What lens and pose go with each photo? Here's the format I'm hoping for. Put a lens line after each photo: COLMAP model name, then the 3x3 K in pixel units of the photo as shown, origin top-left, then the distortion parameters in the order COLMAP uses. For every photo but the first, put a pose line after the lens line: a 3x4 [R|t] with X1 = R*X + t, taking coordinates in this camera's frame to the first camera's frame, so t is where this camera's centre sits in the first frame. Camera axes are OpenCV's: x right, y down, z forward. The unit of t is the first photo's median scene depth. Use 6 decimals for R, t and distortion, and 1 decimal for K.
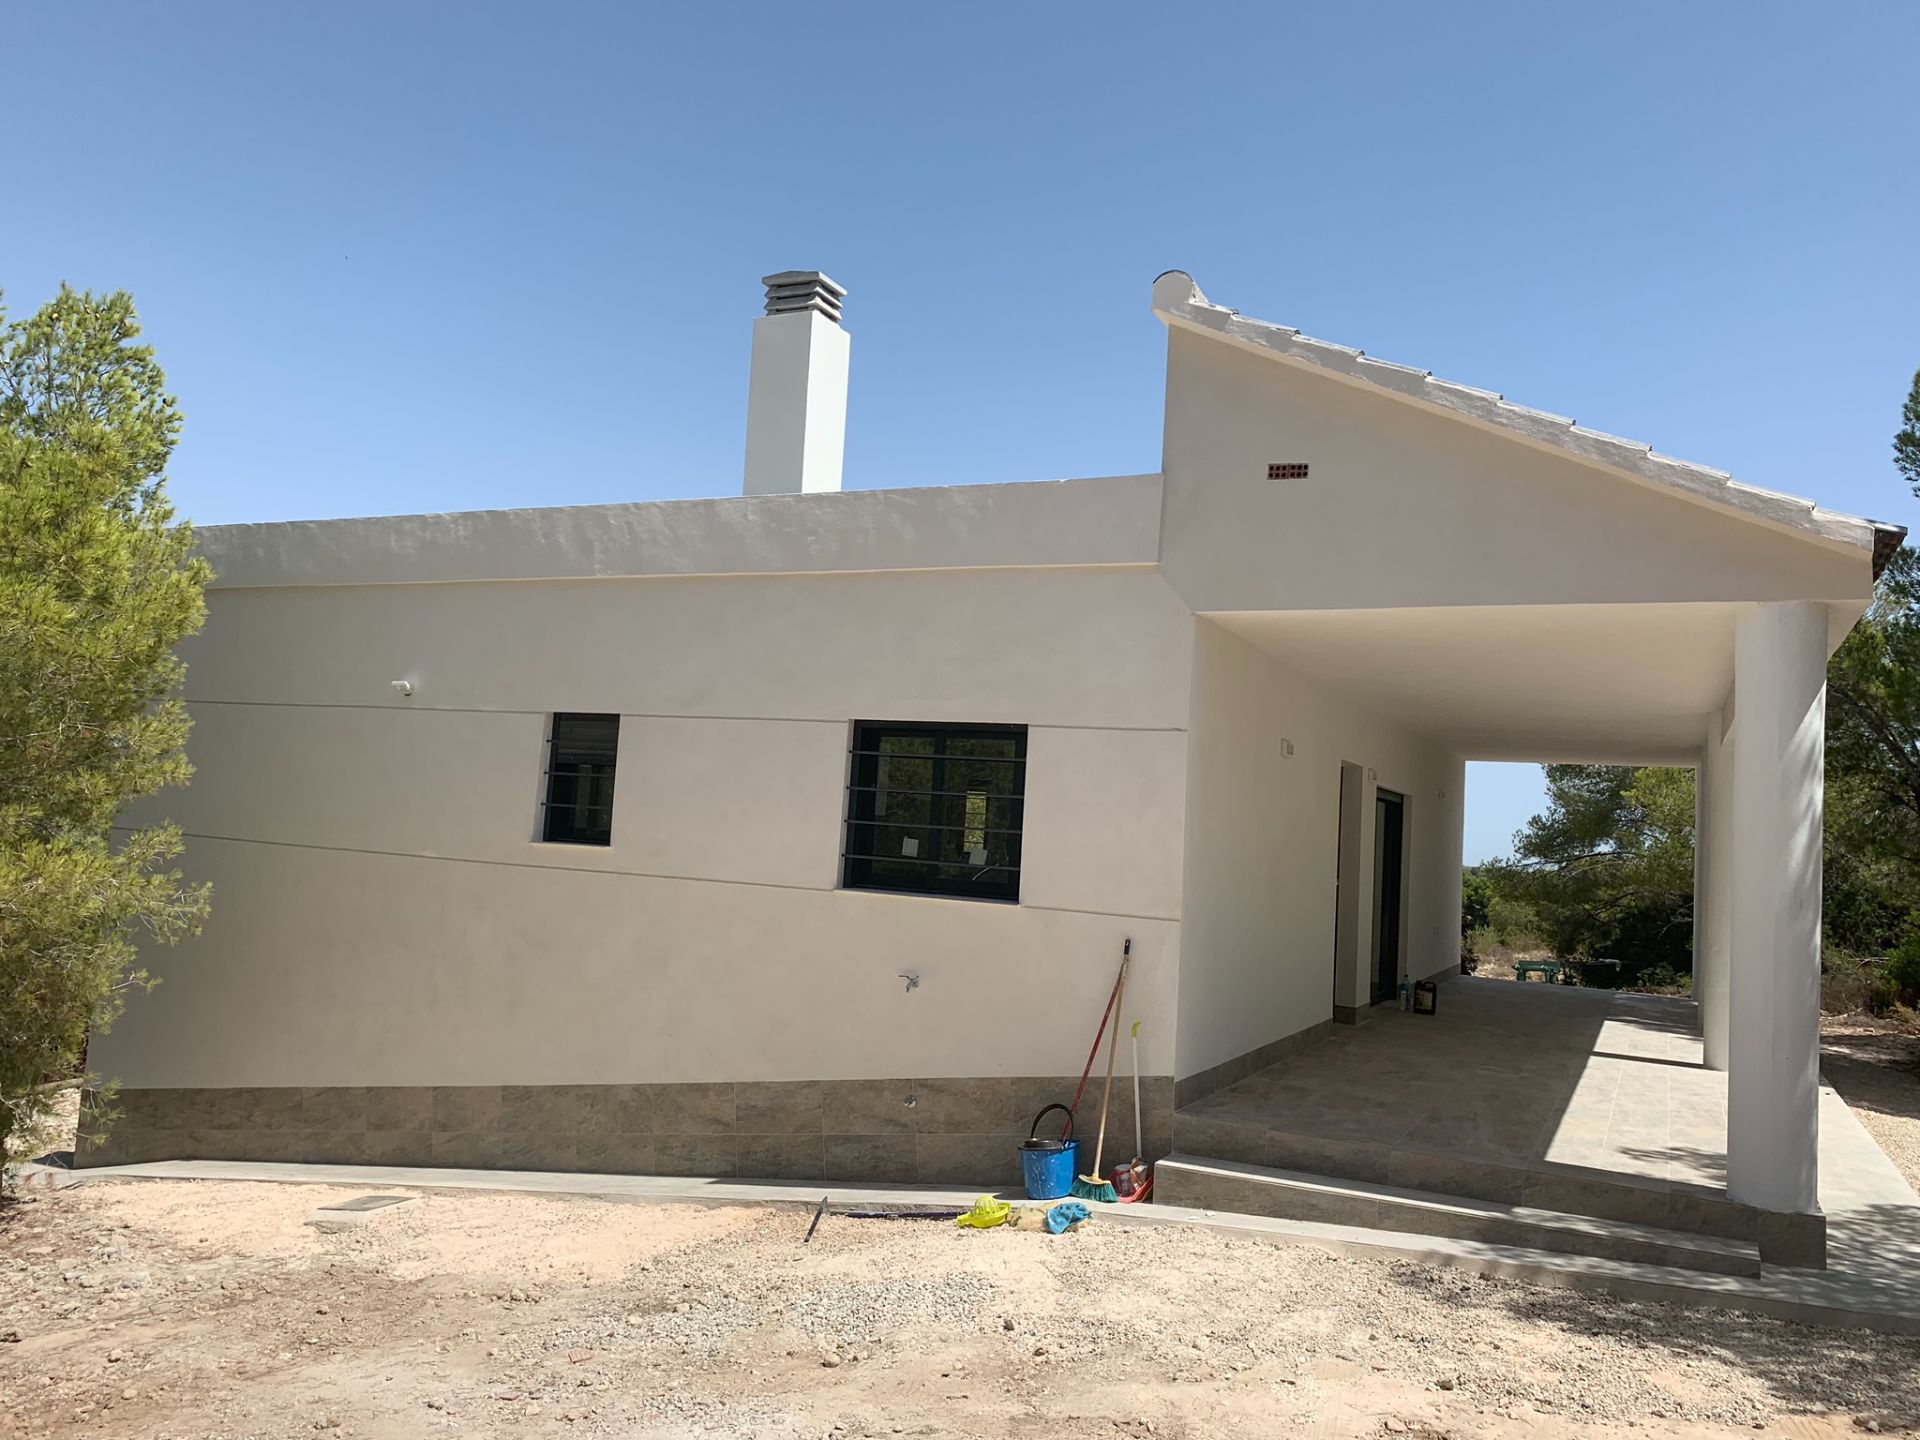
lens RADIAL K [[1477.7, 0, 968.7], [0, 1477.7, 699.9], [0, 0, 1]] dist [0.020238, -0.001983]
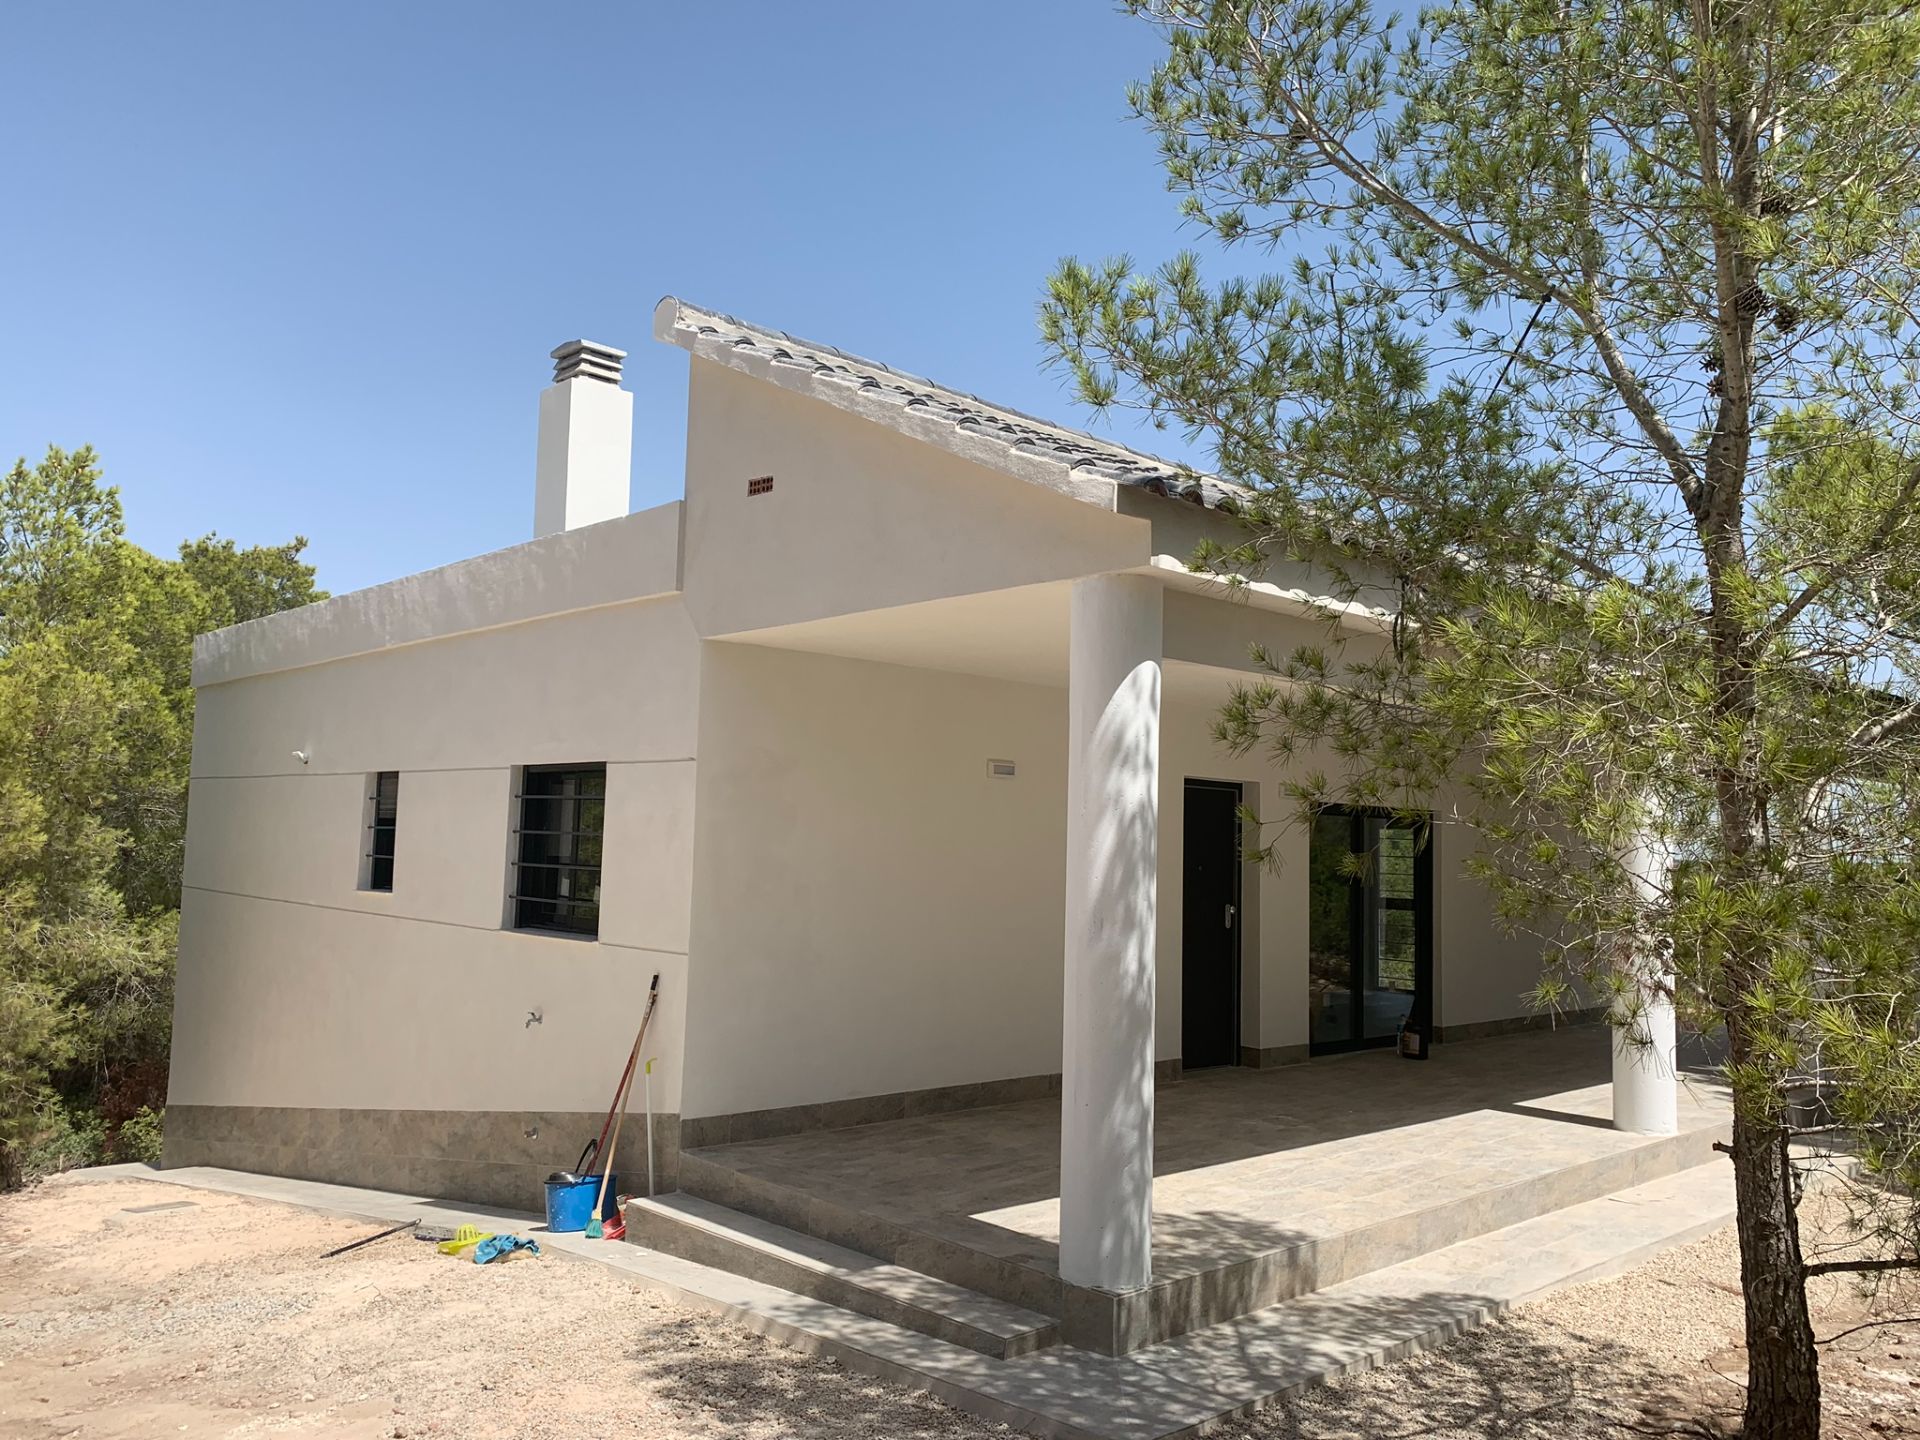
lens RADIAL K [[1486.4, 0, 956.4], [0, 1486.4, 724.6], [0, 0, 1]] dist [0.012964, 0.001714]
pose [[0.934676, -0.063141, -0.349850, 0.640421], [0.059579, 0.998004, -0.020948, 0.027098], [0.350474, -0.001264, 0.936572, 0.134805]]
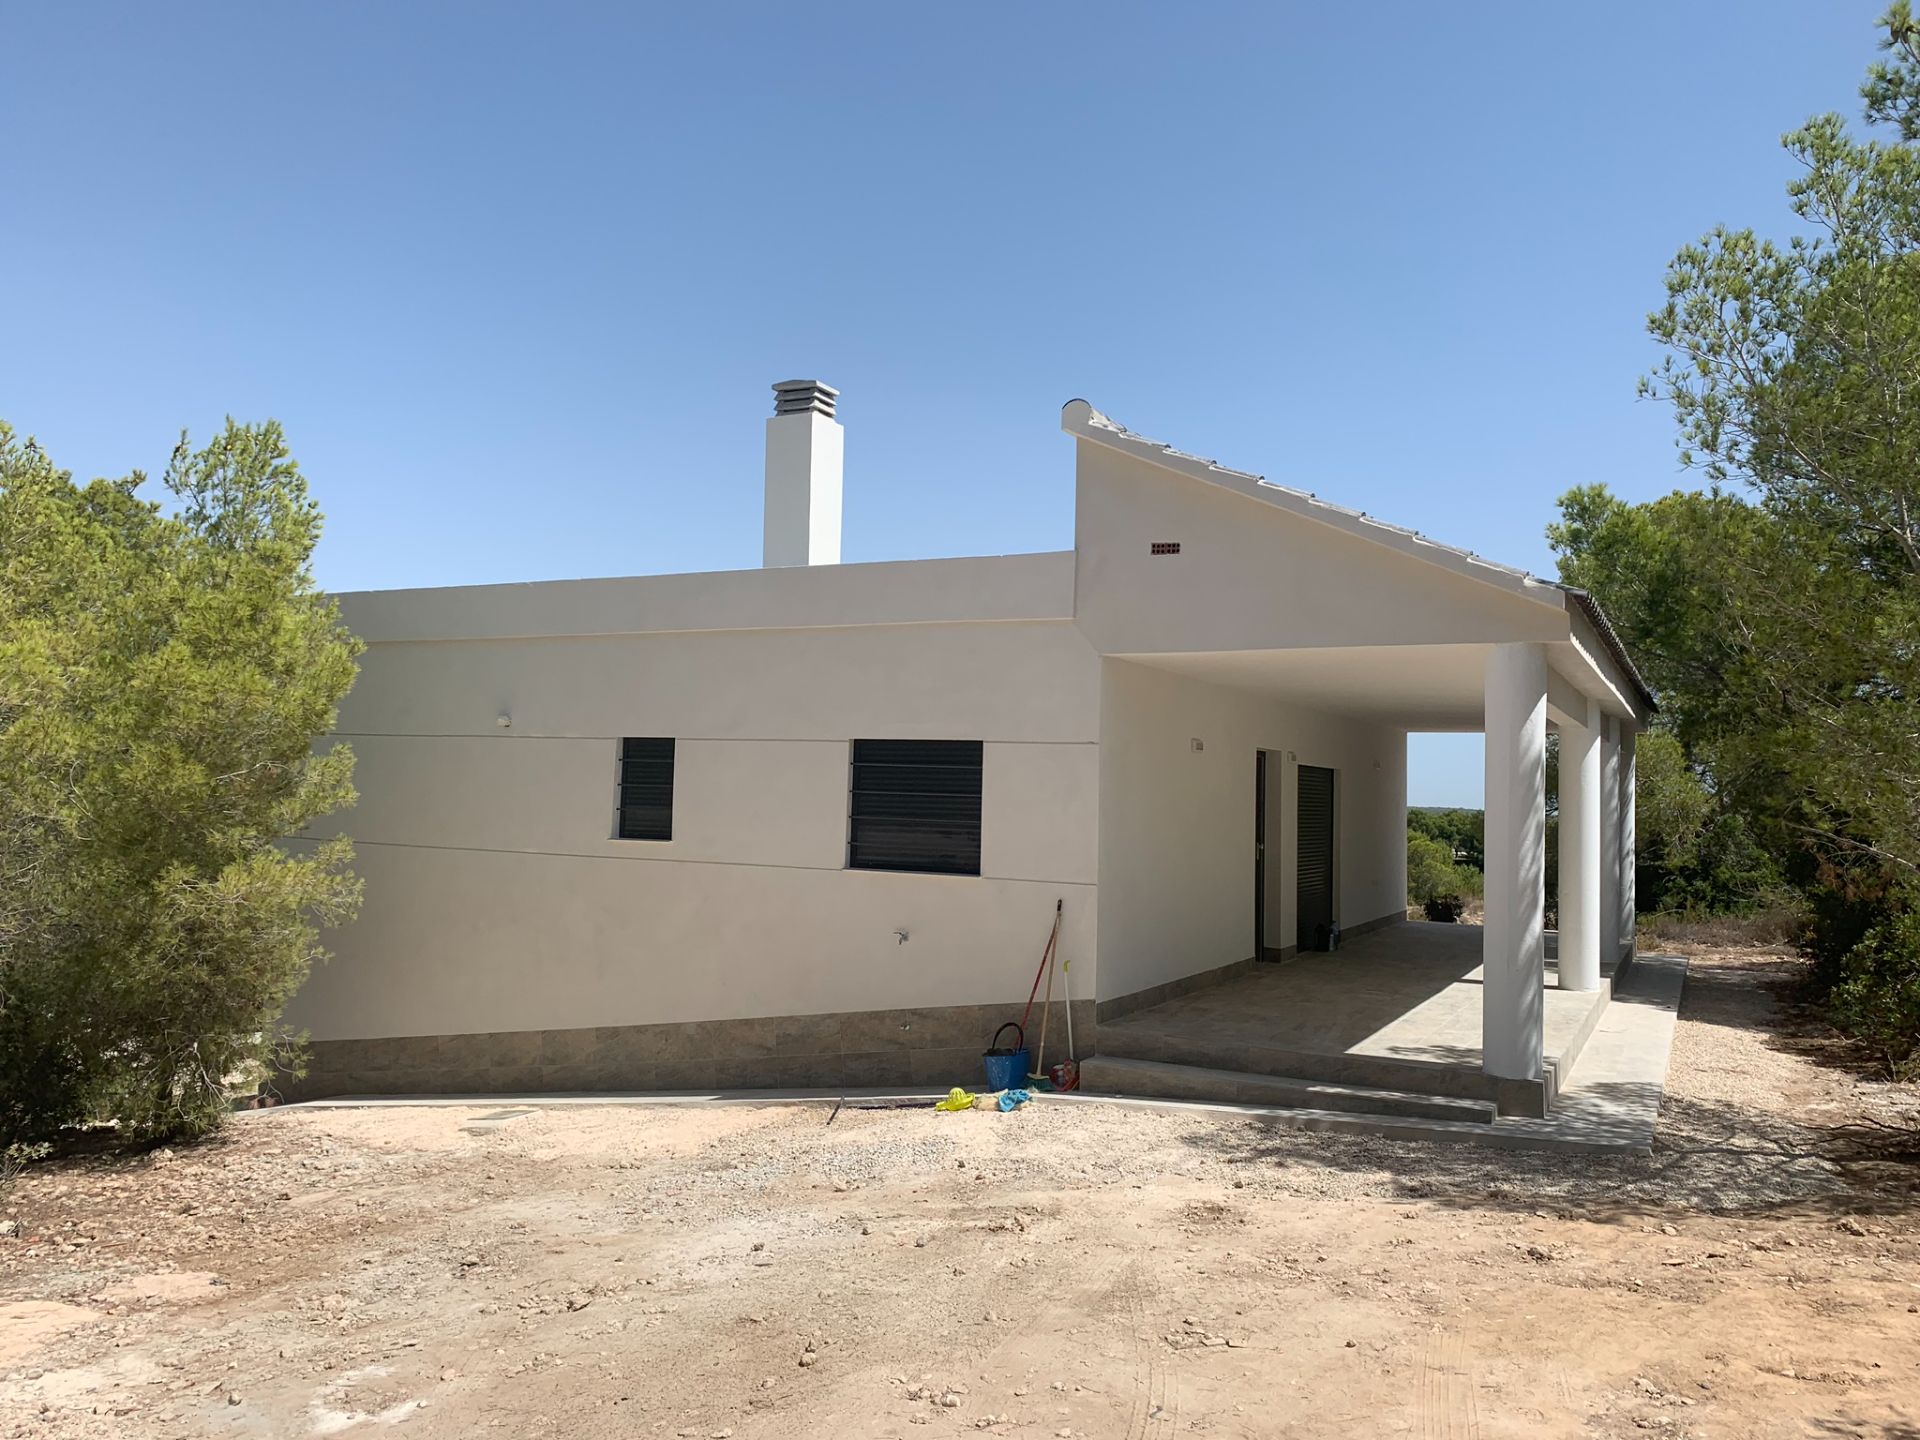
lens RADIAL K [[1449.3, 0, 959.5], [0, 1449.3, 707.6], [0, 0, 1]] dist [0.044432, -0.000345]
pose [[0.998997, -0.035266, -0.027605, 0.057982], [0.036025, 0.998972, 0.027500, -0.051562], [0.026607, -0.028467, 0.999241, -0.310276]]
